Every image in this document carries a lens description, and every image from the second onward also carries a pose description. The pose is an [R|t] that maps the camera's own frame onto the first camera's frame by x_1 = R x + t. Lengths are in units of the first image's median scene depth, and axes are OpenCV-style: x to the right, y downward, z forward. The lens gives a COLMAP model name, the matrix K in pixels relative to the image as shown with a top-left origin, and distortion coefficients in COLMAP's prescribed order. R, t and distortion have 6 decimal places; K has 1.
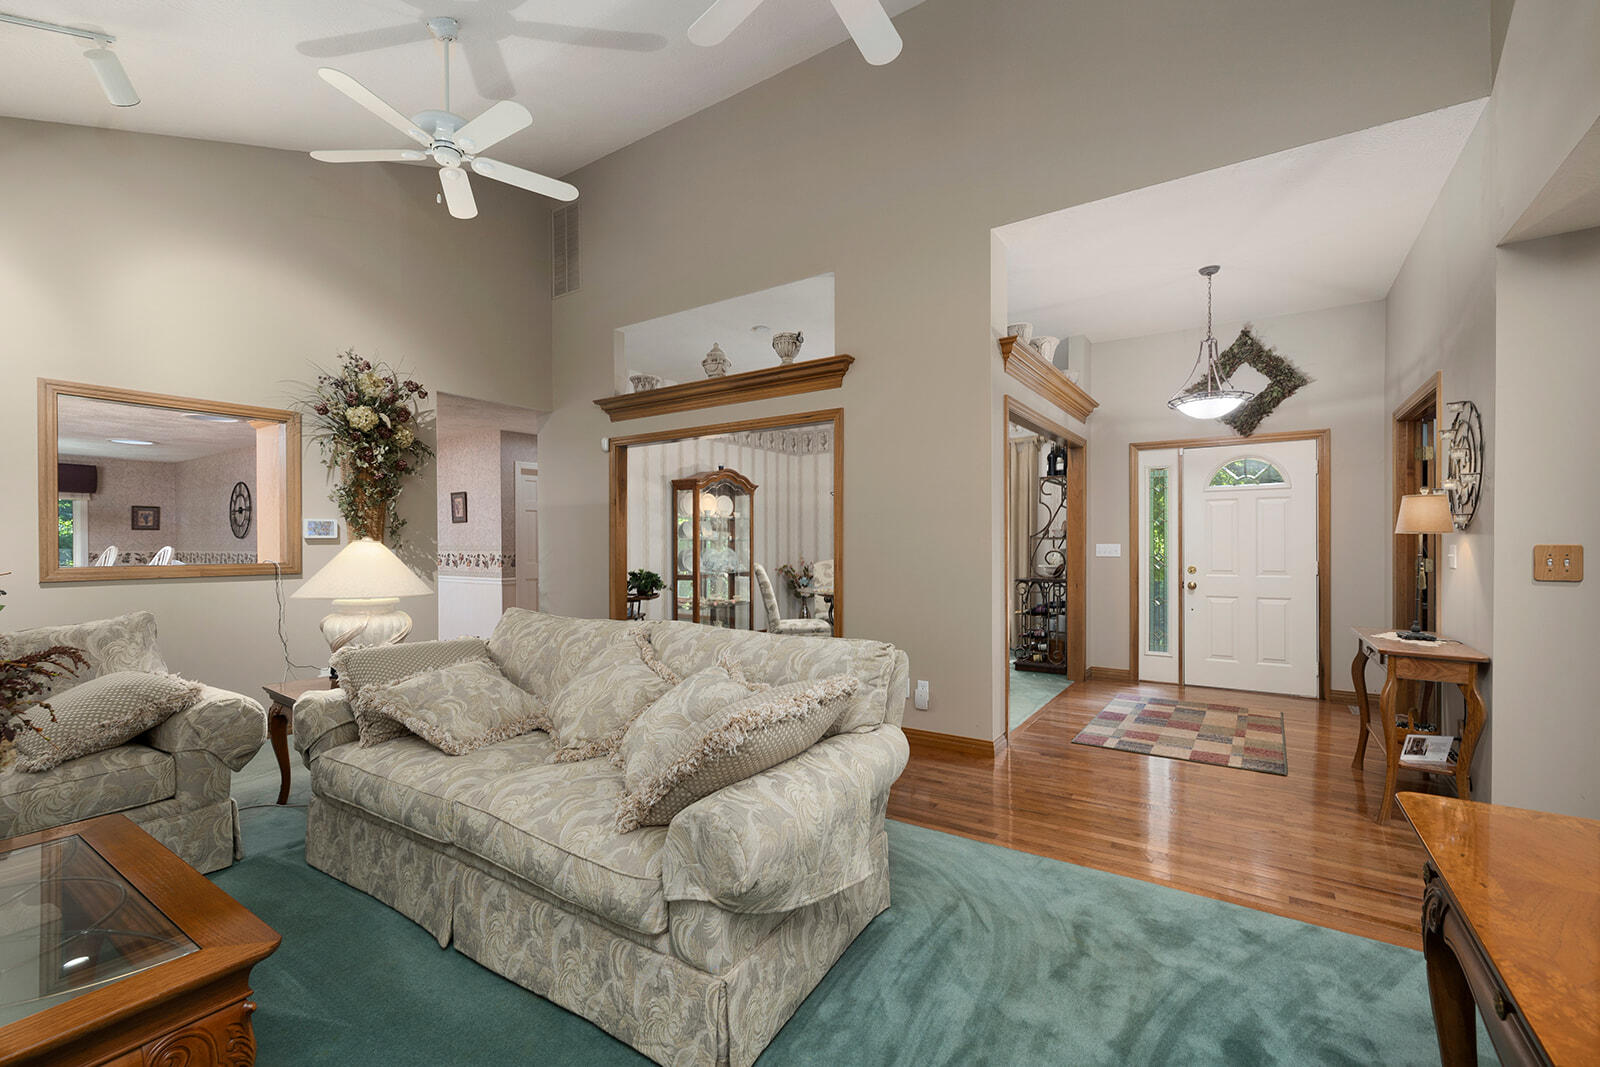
lens RADIAL K [[673.5, 0, 800.0], [0, 673.5, 533.5], [0, 0, 1]] dist [0.000595, 0.000308]
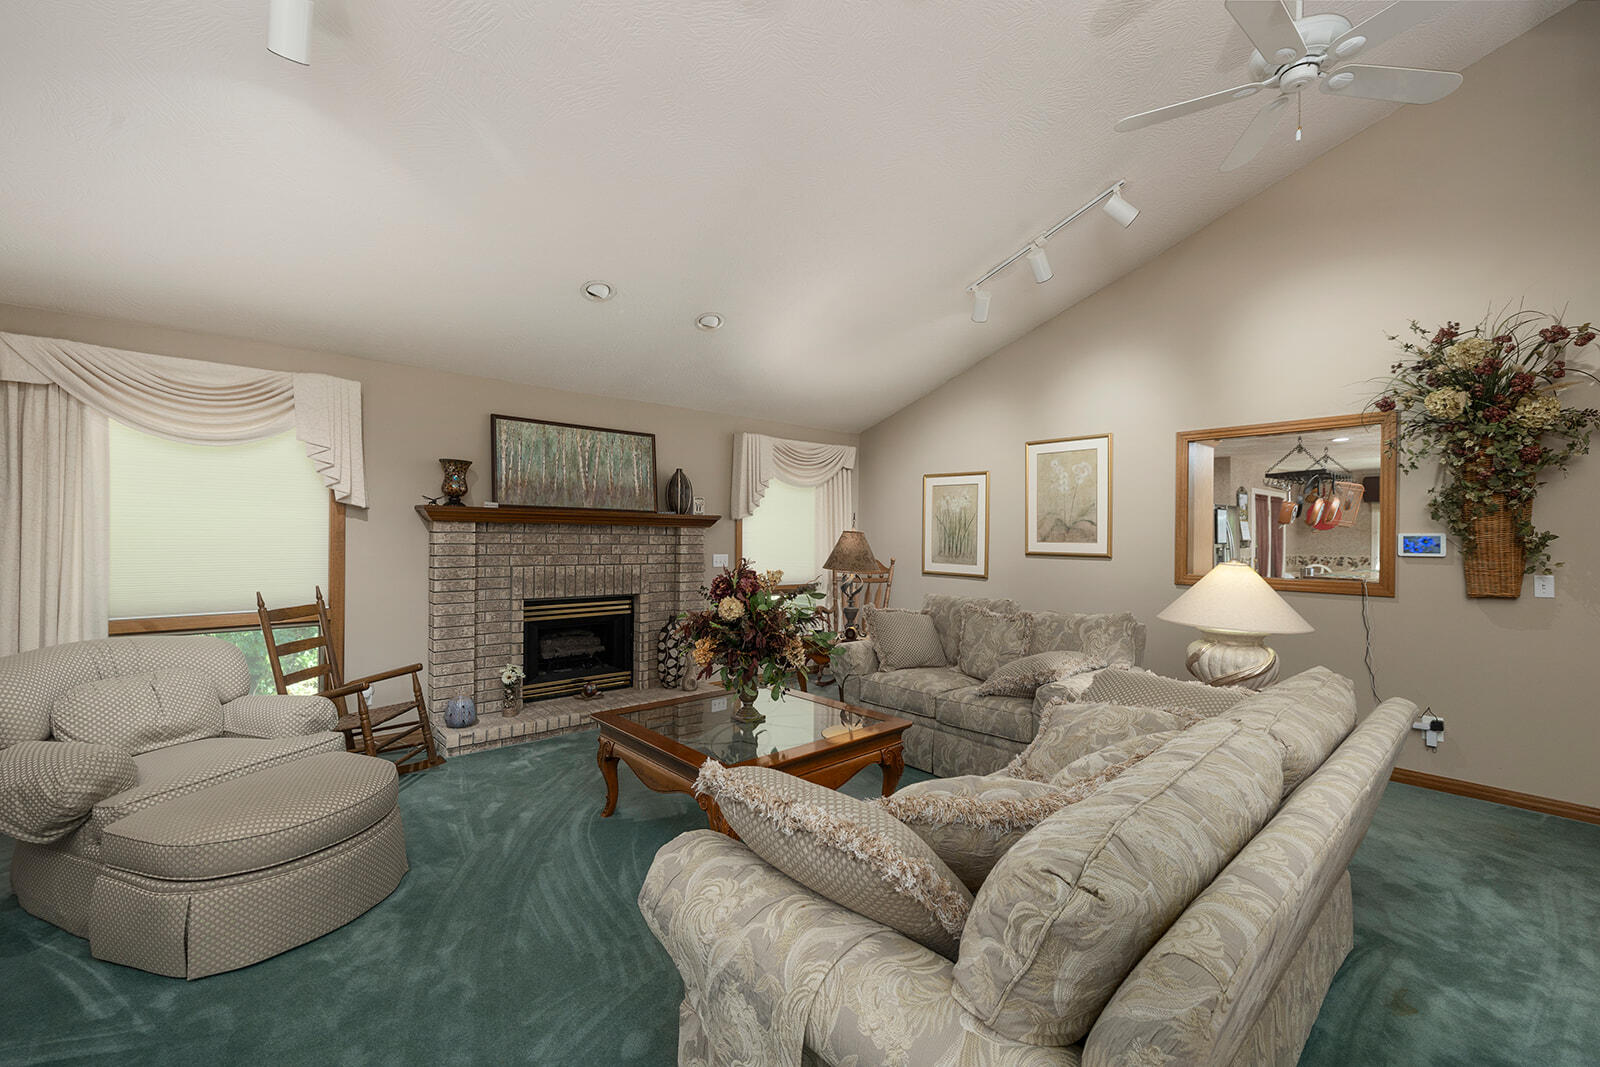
lens RADIAL K [[673.5, 0, 800.0], [0, 673.5, 533.5], [0, 0, 1]] dist [0.000595, 0.000308]
pose [[-0.248311, -0.001375, -0.968679, 0.357785], [0.001305, 0.999998, -0.001754, -0.026544], [0.968680, -0.001700, -0.248308, 0.601124]]
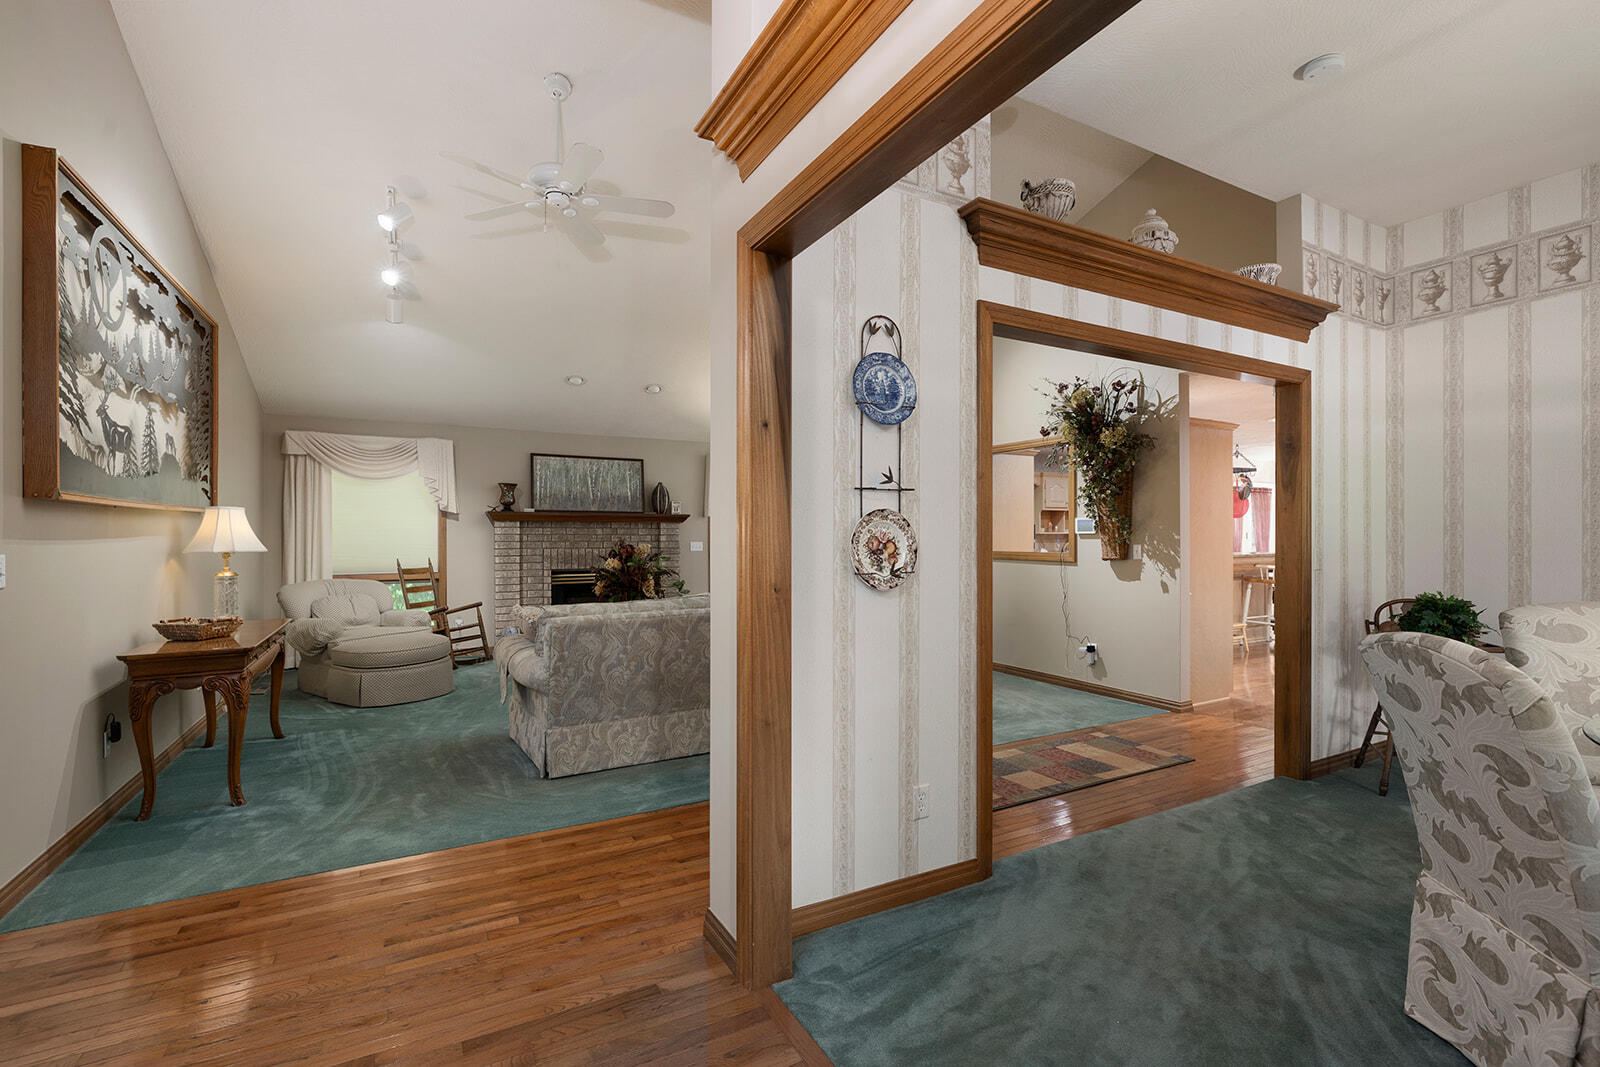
lens RADIAL K [[705.3, 0, 800.0], [0, 705.3, 533.5], [0, 0, 1]] dist [-0.013239, -0.000021]
pose [[-0.447354, 0.003292, -0.894351, 0.815869], [0.013105, 0.999910, -0.002874, 0.004278], [0.894261, -0.013006, -0.447357, 1.412751]]
